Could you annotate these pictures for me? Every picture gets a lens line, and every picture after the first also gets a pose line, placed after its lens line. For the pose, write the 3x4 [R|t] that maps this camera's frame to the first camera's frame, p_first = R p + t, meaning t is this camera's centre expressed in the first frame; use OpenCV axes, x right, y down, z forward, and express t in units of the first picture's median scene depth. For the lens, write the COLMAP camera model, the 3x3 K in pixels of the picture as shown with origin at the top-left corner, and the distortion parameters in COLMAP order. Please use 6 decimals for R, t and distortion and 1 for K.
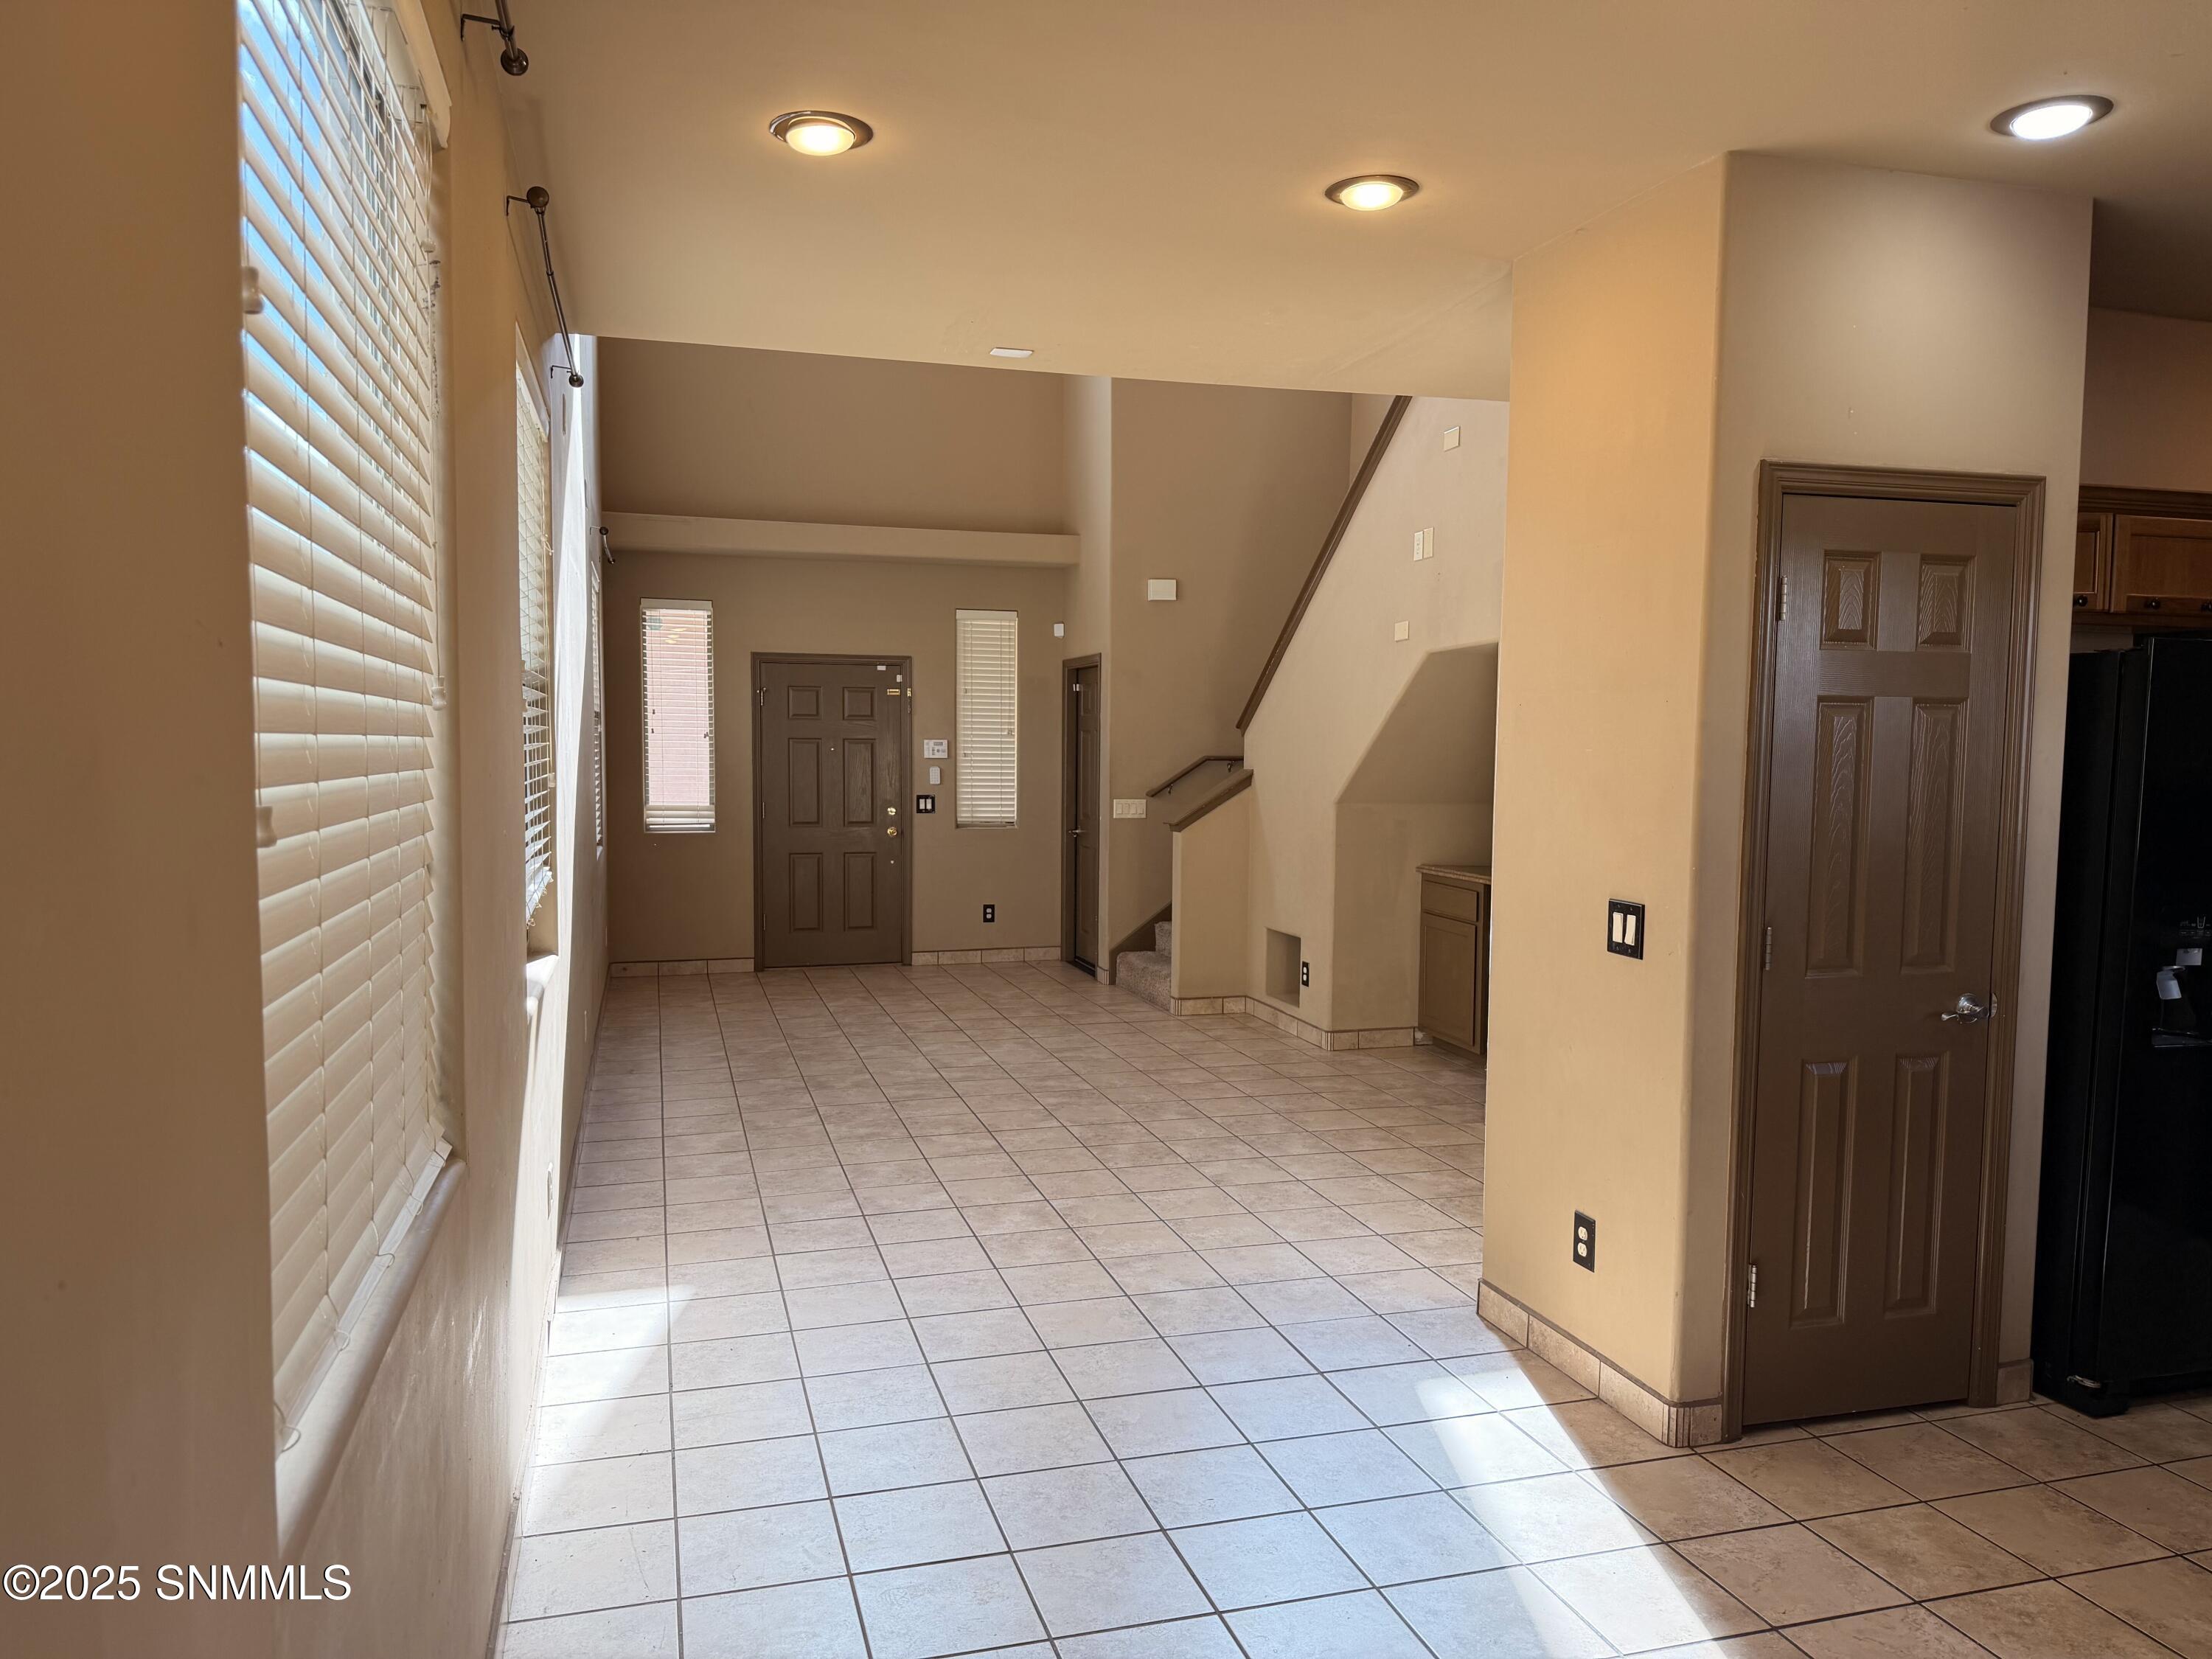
lens RADIAL K [[1572.1, 0, 1059.4], [0, 1572.1, 869.5], [0, 0, 1]] dist [-0.002842, -0.003726]
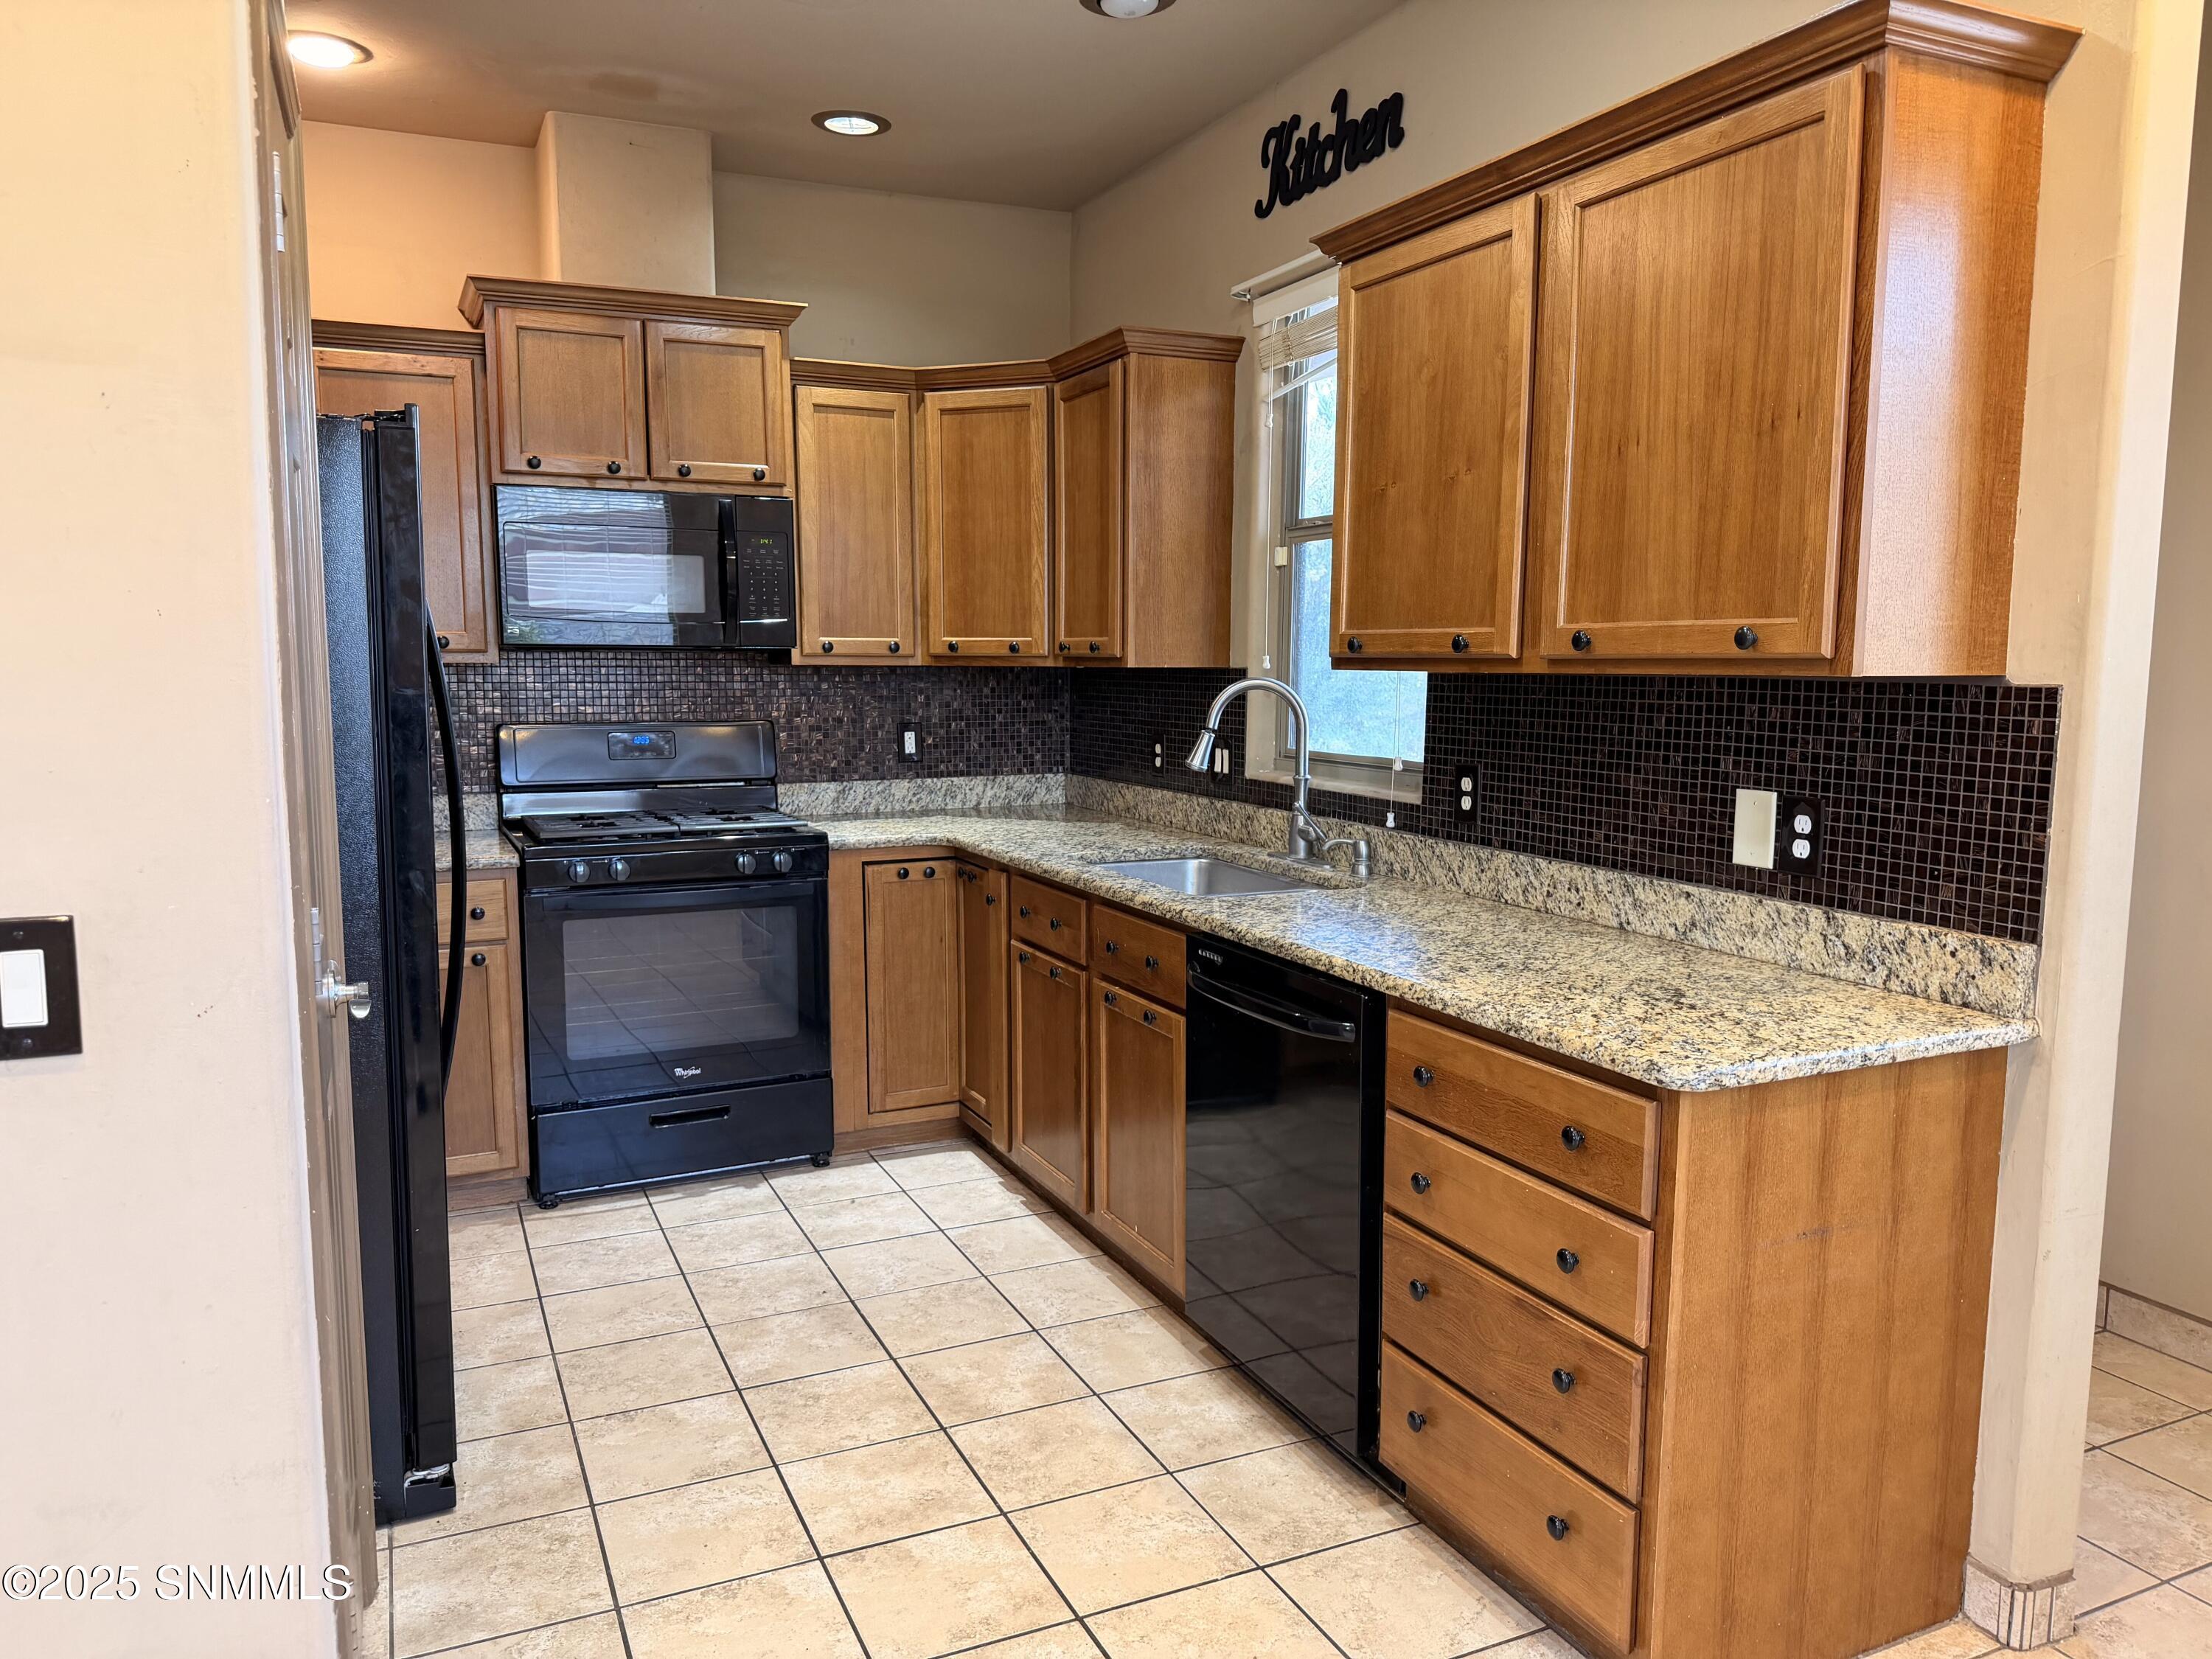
lens RADIAL K [[1549.7, 0, 1106.0], [0, 1549.7, 829.5], [0, 0, 1]] dist [0.080590, -0.073864]
pose [[-0.183794, -0.115410, 0.976166, -0.065346], [0.072598, 0.988778, 0.130570, -0.032624], [-0.980280, 0.094866, -0.173353, 0.821839]]
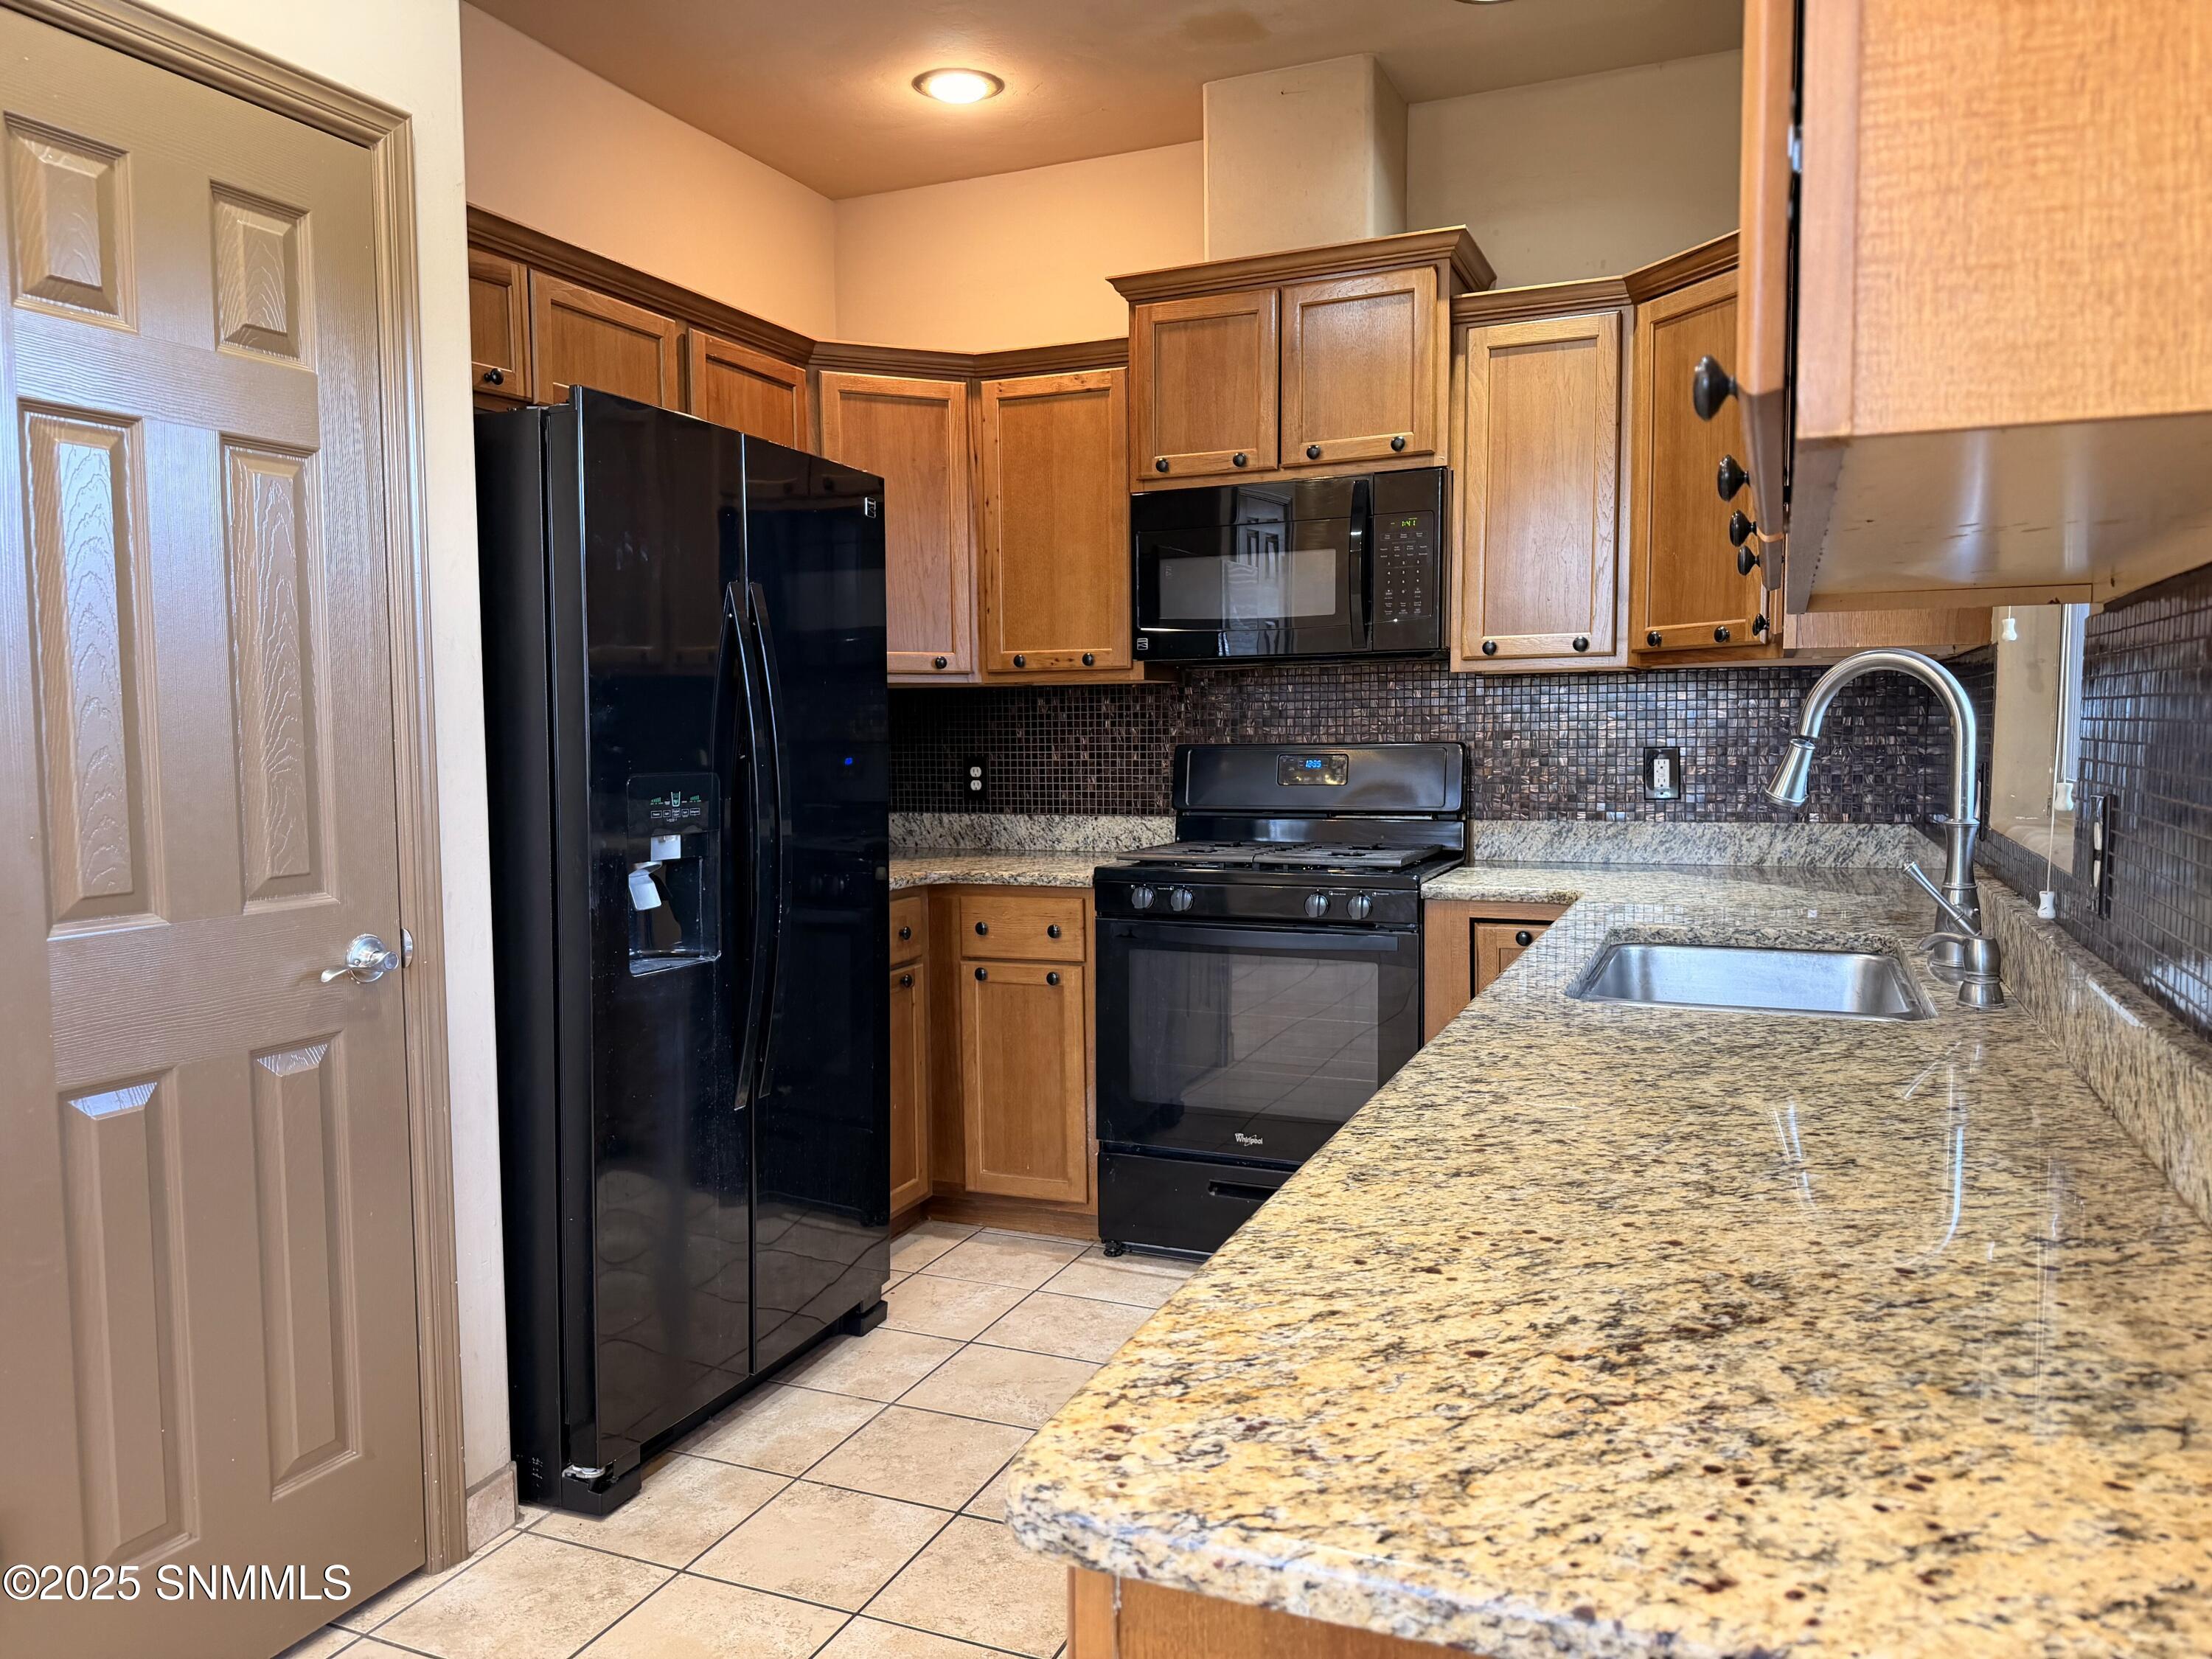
lens RADIAL K [[1549.7, 0, 1106.0], [0, 1549.7, 829.5], [0, 0, 1]] dist [0.080590, -0.073864]
pose [[0.614984, -0.064220, 0.785920, 0.272256], [0.074516, 0.996951, 0.023155, 0.045034], [-0.785011, 0.044324, 0.617894, 0.384064]]
